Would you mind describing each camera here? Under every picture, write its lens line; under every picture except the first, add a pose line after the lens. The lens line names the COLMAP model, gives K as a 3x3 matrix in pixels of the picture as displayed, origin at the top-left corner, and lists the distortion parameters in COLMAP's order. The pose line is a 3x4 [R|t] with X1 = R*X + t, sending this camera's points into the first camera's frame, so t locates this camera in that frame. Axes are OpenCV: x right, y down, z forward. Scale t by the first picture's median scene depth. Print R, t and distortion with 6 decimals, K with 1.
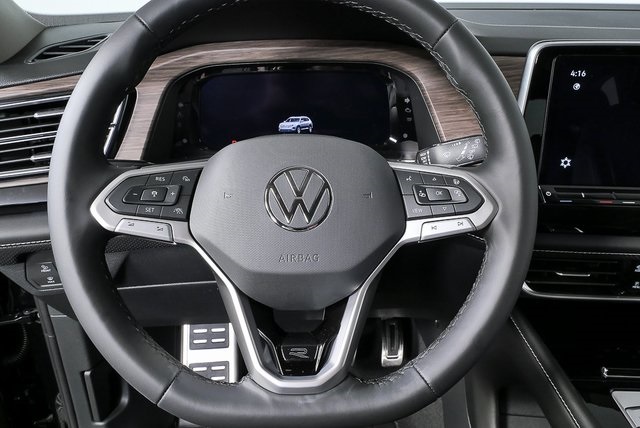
lens RADIAL K [[462.5, 0, 325.7], [0, 462.5, 212.8], [0, 0, 1]] dist [-0.043656, 0.017481]
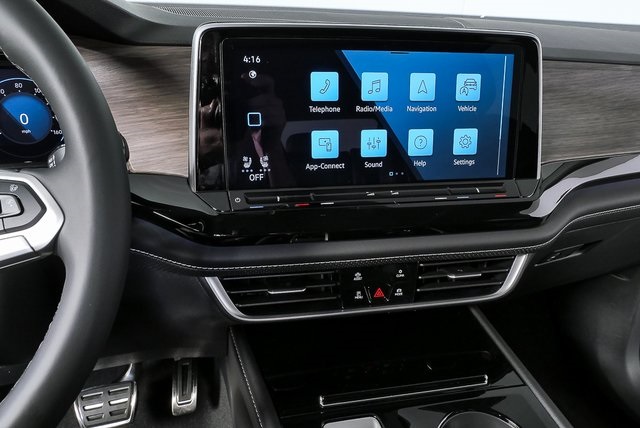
lens RADIAL K [[462.5, 0, 321.9], [0, 462.5, 214.4], [0, 0, 1]] dist [-0.043656, 0.017481]
pose [[0.964812, -0.074694, 0.252110, 0.416269], [0.088641, 0.995073, -0.044409, 0.036417], [-0.247550, 0.065194, 0.966679, 0.133334]]
